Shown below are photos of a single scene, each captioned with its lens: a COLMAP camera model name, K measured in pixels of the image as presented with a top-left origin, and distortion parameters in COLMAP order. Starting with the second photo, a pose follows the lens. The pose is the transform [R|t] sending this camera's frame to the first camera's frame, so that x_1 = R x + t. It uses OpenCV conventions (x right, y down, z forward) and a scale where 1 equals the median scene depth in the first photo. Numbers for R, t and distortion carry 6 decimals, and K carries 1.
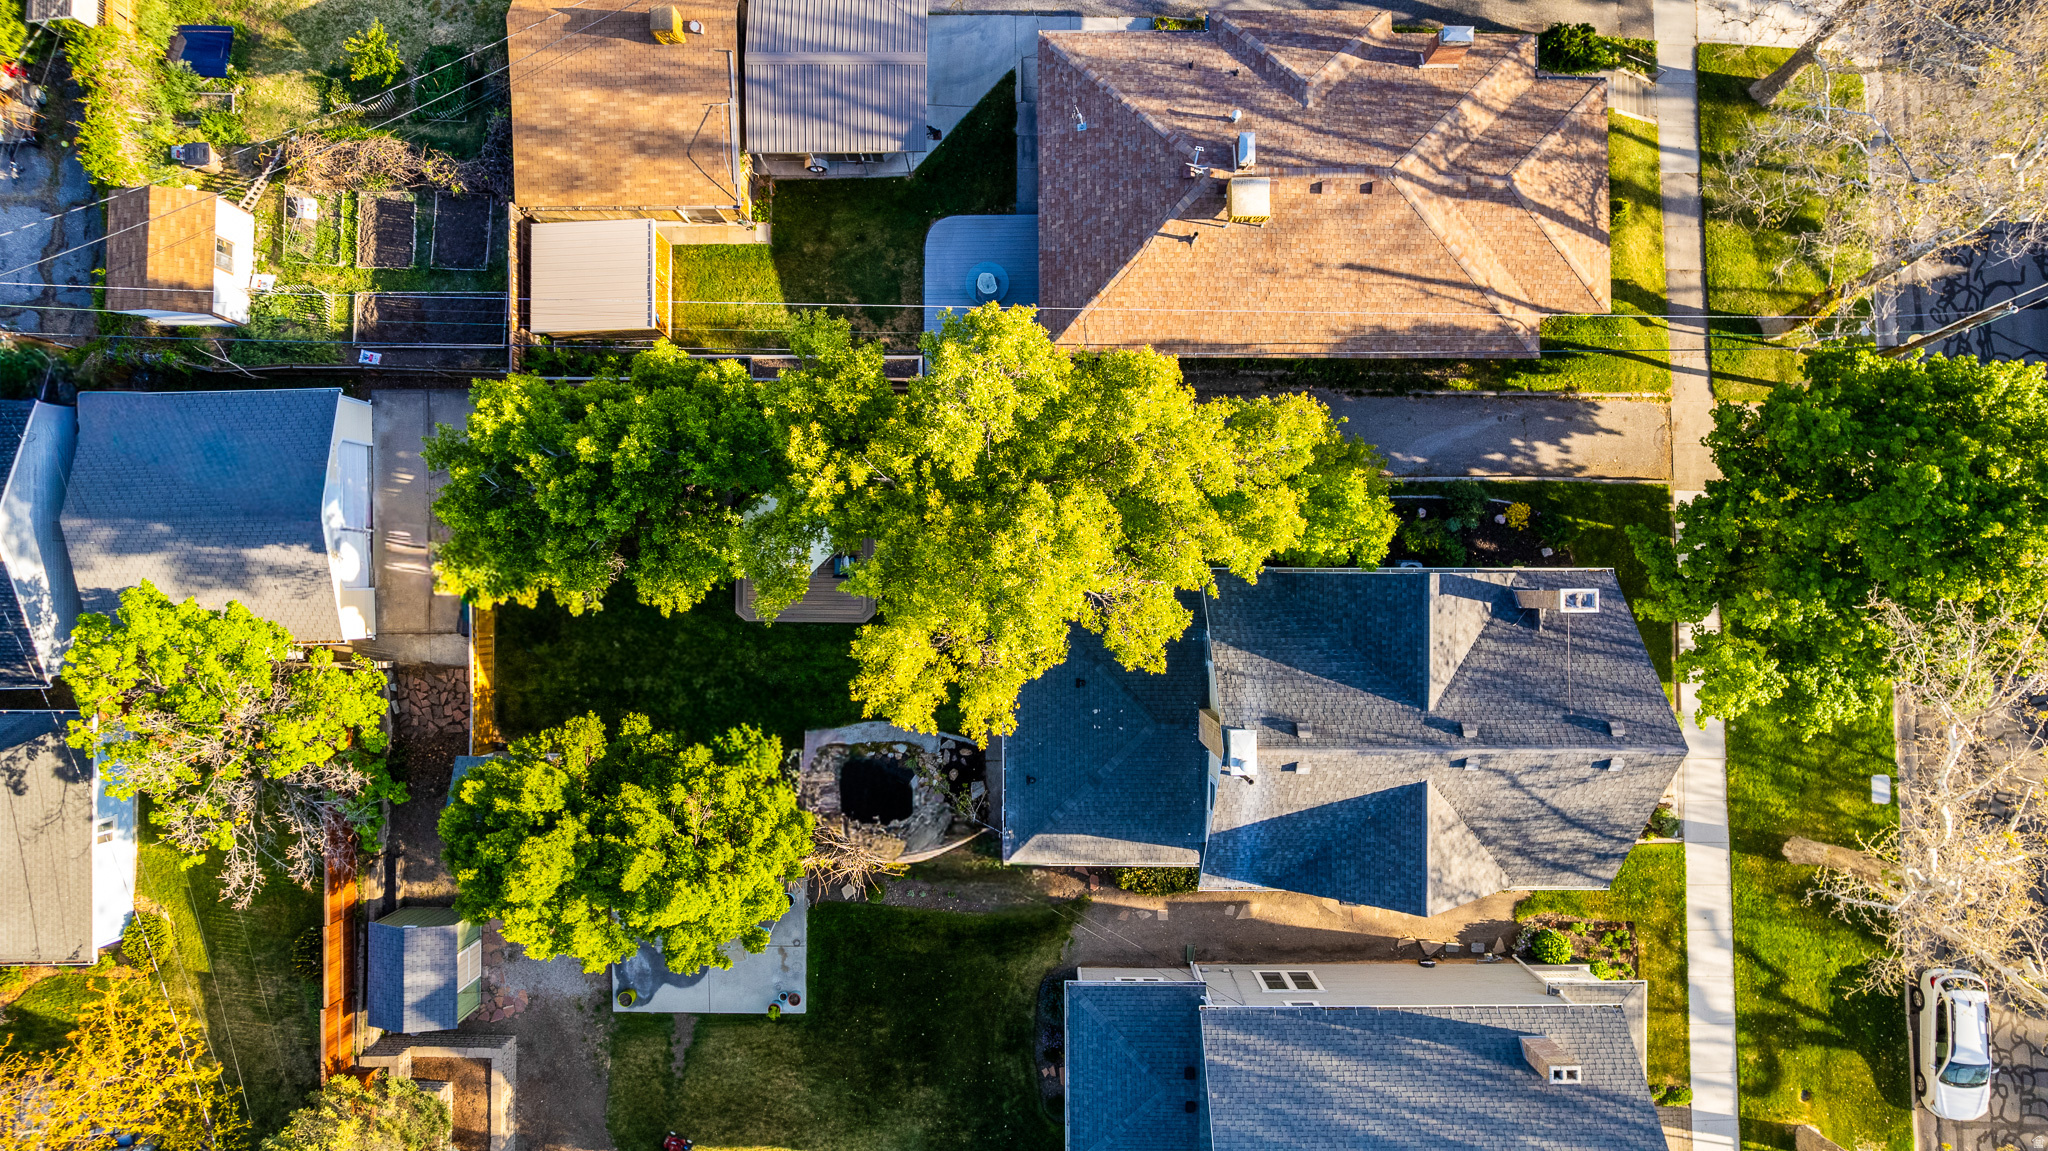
lens RADIAL K [[1311.9, 0, 1028.0], [0, 1311.9, 578.4], [0, 0, 1]] dist [-0.074552, 0.069203]
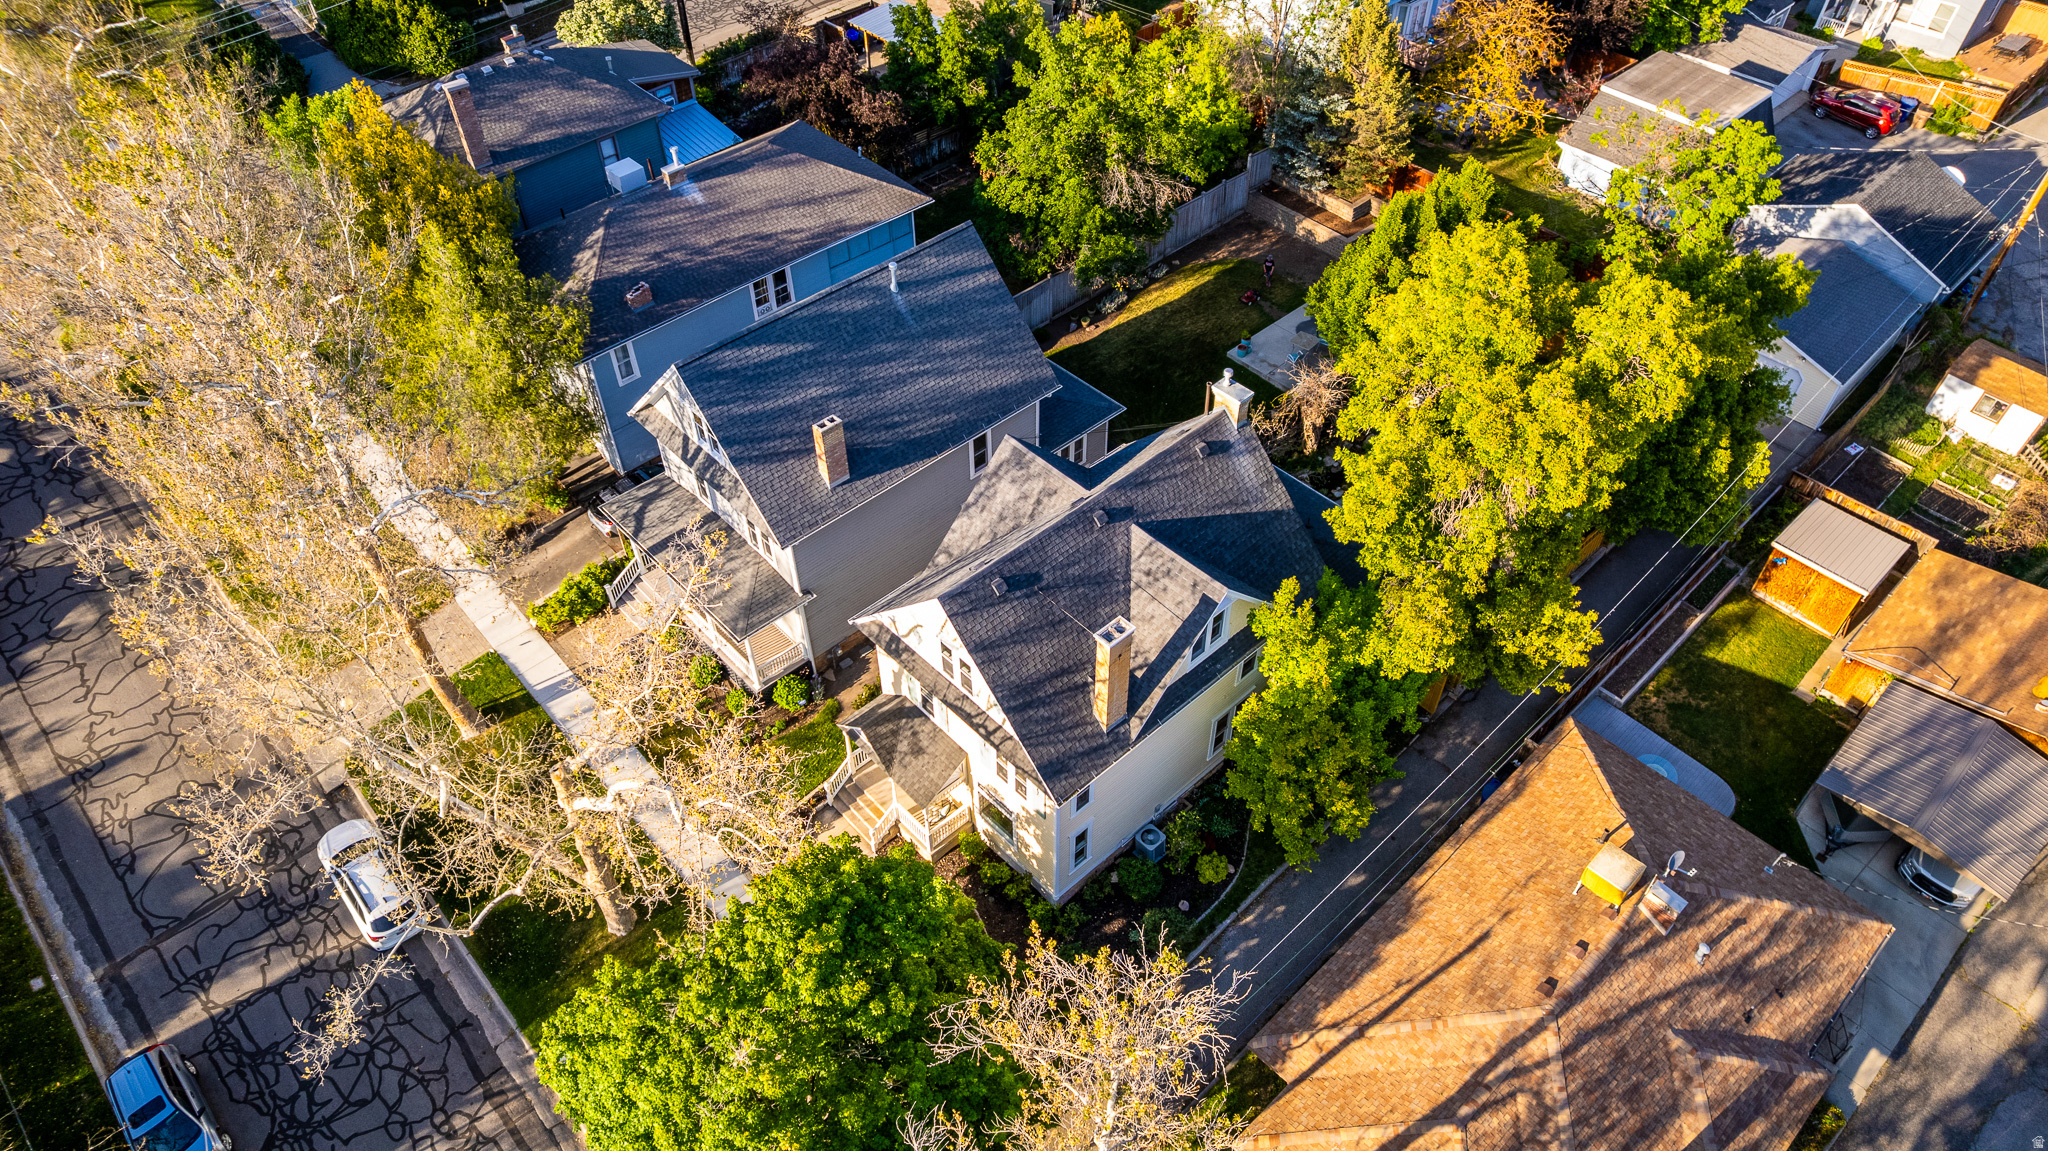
lens RADIAL K [[1311.9, 0, 1028.0], [0, 1311.9, 578.4], [0, 0, 1]] dist [-0.074552, 0.069203]
pose [[-0.729679, 0.498841, -0.467682, 0.753235], [-0.683645, -0.518106, 0.514000, -0.352965], [0.014095, 0.694783, 0.719081, 0.201315]]
